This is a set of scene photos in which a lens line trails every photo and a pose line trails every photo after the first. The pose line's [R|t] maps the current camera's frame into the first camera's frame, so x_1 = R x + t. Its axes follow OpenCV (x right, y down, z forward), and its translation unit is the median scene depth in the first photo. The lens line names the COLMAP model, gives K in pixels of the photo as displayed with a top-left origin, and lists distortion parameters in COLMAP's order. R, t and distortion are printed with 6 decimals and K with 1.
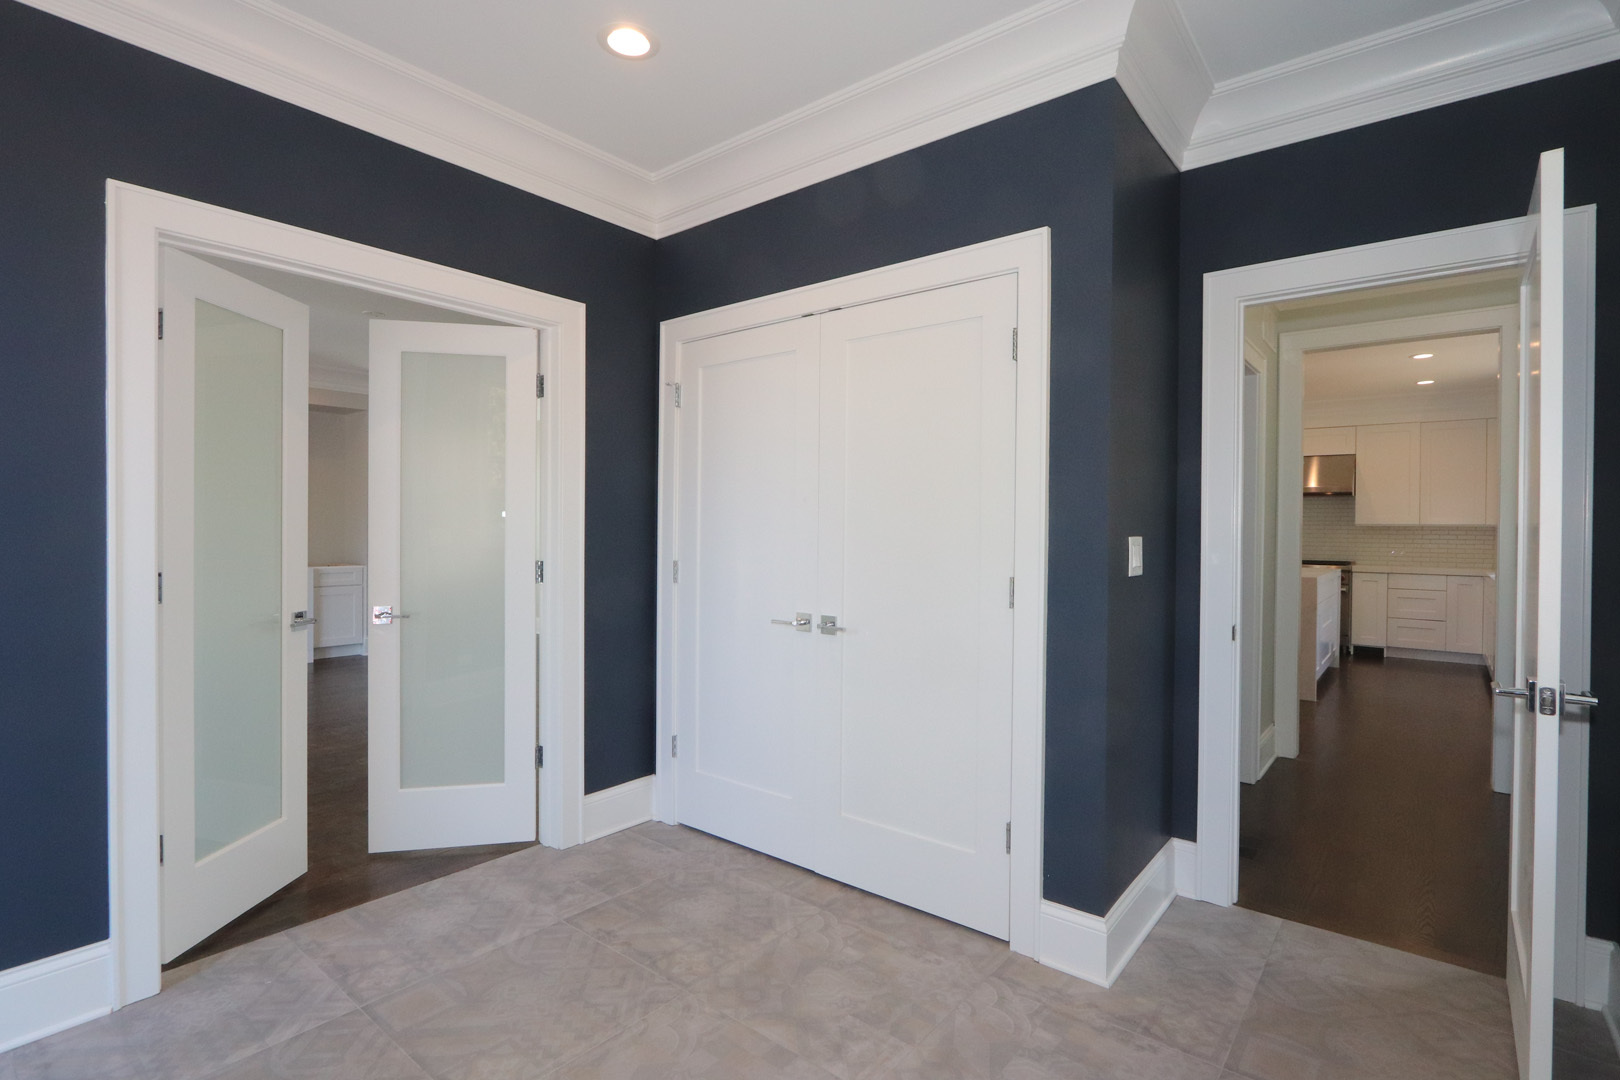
lens RADIAL K [[753.7, 0, 809.3], [0, 753.7, 536.2], [0, 0, 1]] dist [-0.003814, -0.000283]
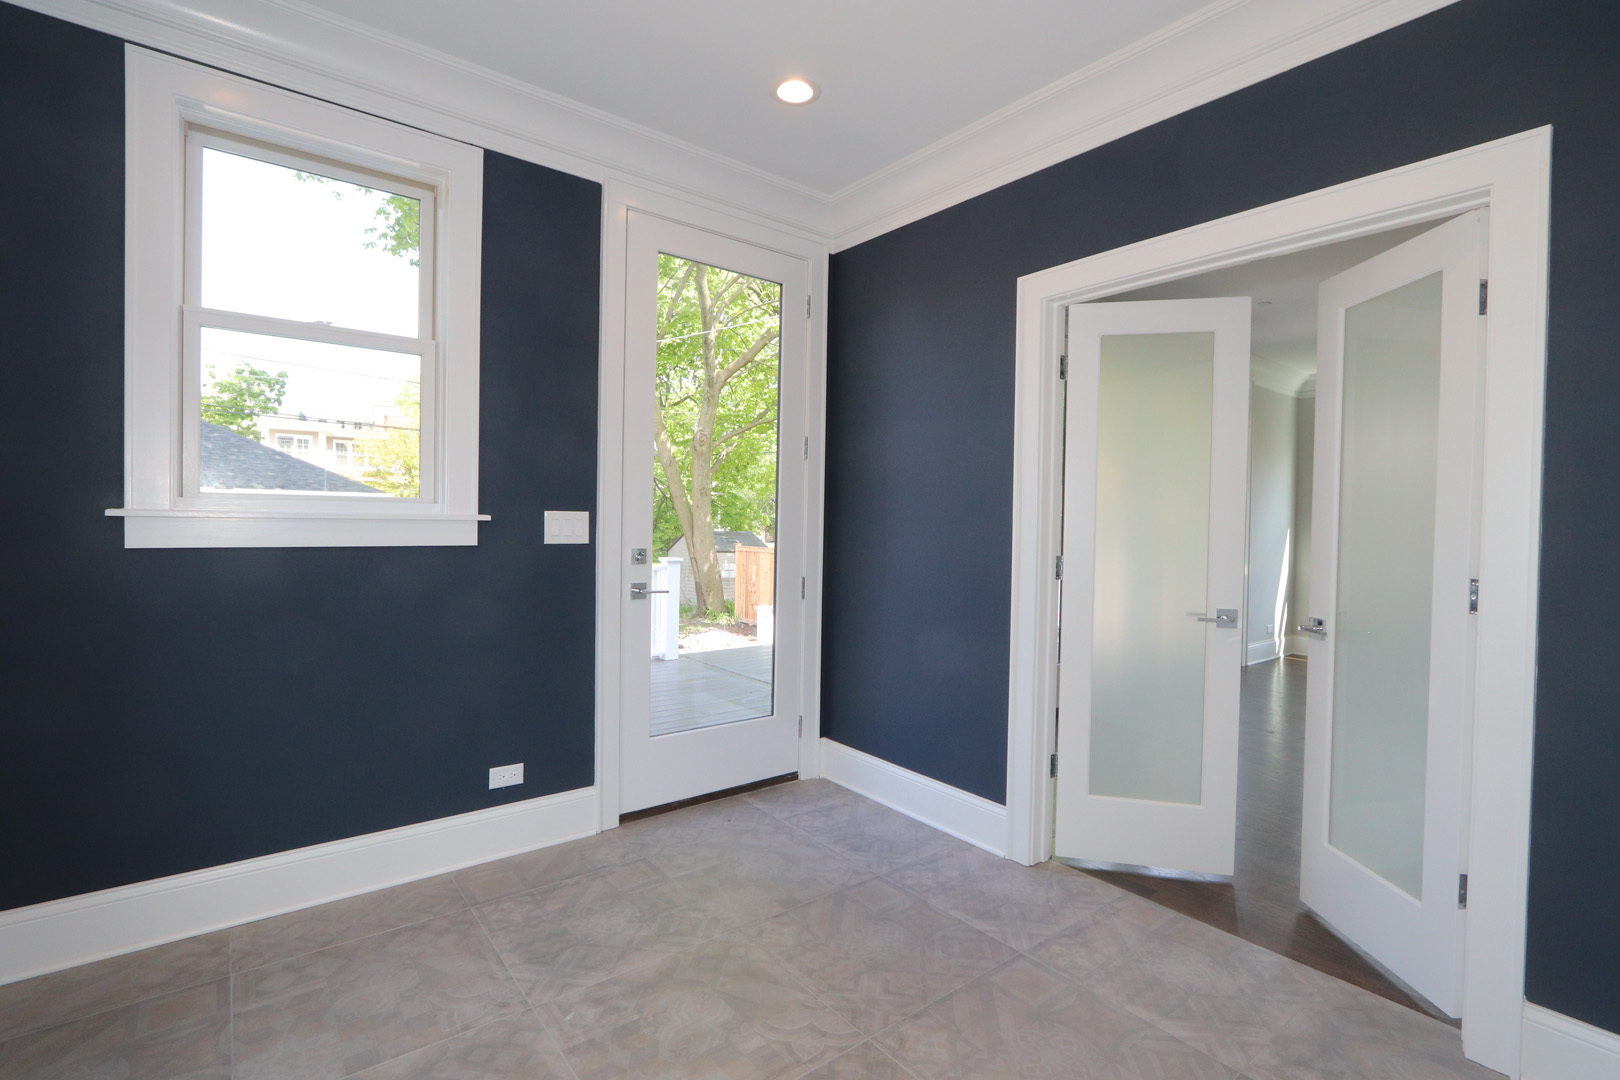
lens RADIAL K [[753.7, 0, 842.9], [0, 753.7, 531.7], [0, 0, 1]] dist [-0.003814, -0.000283]
pose [[-0.180513, 0.000367, -0.983573, 0.478835], [-0.028399, 0.999581, 0.005585, 0.009728], [0.983163, 0.028941, -0.180427, 0.825597]]
